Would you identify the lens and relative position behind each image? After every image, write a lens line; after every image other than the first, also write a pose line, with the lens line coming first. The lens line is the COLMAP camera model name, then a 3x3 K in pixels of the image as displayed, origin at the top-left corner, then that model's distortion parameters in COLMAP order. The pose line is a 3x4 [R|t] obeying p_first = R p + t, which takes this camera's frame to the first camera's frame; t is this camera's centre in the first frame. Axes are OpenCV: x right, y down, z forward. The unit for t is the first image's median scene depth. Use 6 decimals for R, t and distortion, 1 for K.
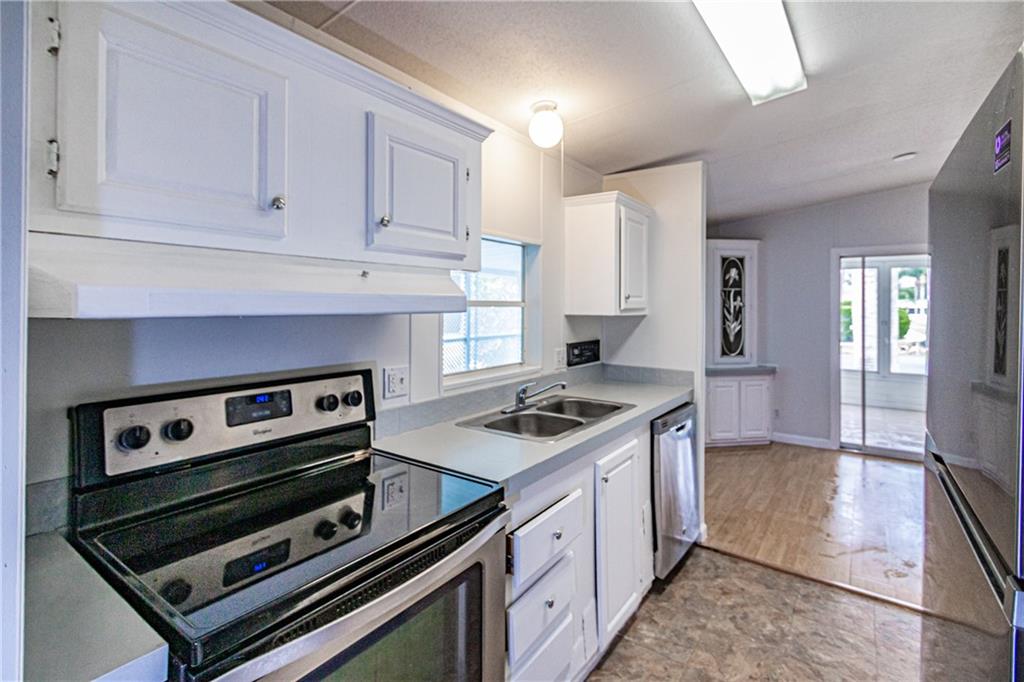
lens RADIAL K [[487.6, 0, 514.8], [0, 487.6, 300.0], [0, 0, 1]] dist [-0.001631, -0.000239]
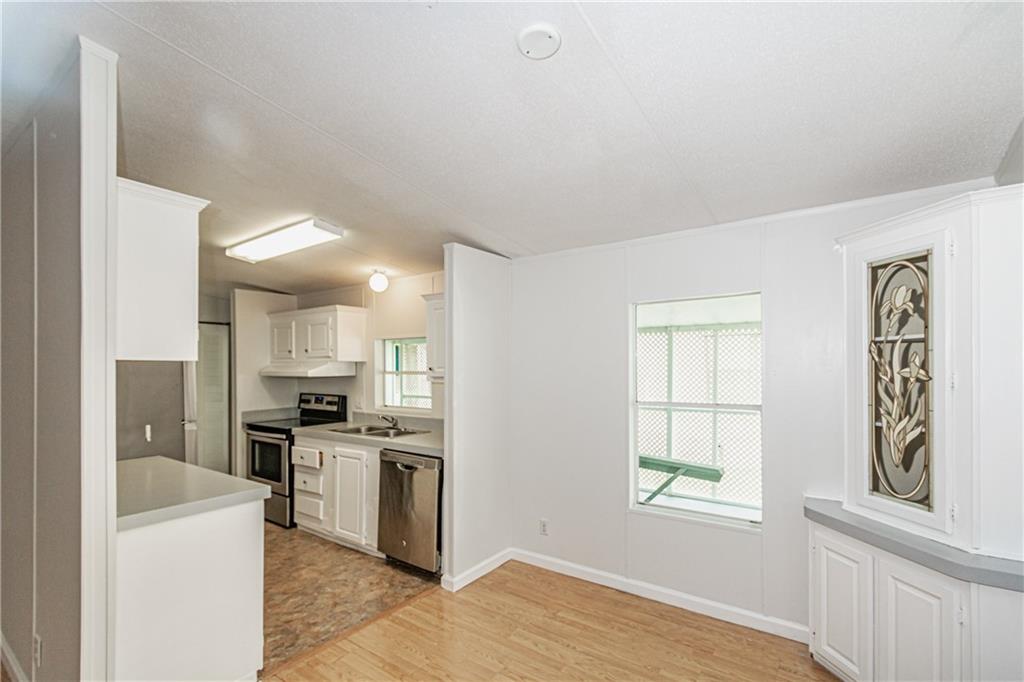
lens RADIAL K [[472.6, 0, 511.7], [0, 472.6, 370.4], [0, 0, 1]] dist [0.003920, 0.000444]
pose [[-0.001388, 0.001659, -0.999998, 0.848524], [0.013381, 0.999909, 0.001640, 0.000667], [0.999910, -0.013378, -0.001410, 0.674668]]
